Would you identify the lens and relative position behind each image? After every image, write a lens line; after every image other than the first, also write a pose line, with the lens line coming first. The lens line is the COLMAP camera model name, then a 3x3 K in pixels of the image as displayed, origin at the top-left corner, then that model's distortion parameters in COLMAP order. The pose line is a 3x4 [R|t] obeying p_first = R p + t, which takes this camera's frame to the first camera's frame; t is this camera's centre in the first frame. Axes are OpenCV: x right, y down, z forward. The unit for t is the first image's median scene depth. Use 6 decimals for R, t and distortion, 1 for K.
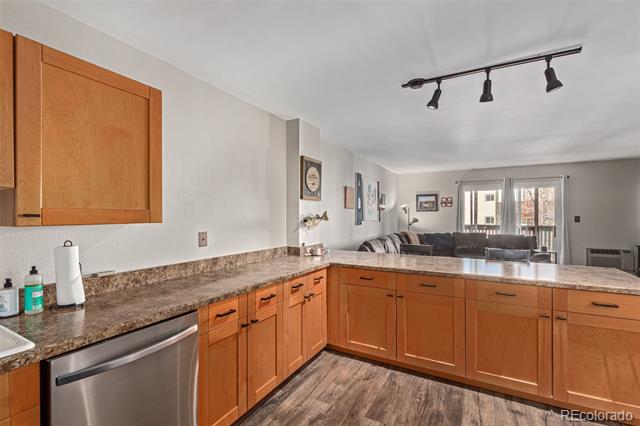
lens RADIAL K [[292.4, 0, 320.7], [0, 292.4, 214.0], [0, 0, 1]] dist [0.006216, -0.004341]
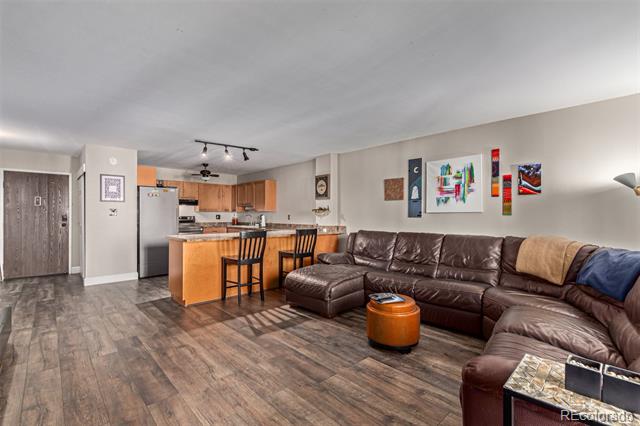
lens RADIAL K [[292.4, 0, 321.0], [0, 292.4, 213.3], [0, 0, 1]] dist [0.006216, -0.004341]
pose [[-0.304951, -0.009005, -0.952325, 1.605979], [-0.000453, 0.999957, -0.009311, 0.050296], [0.952368, -0.002408, -0.304942, 1.523000]]
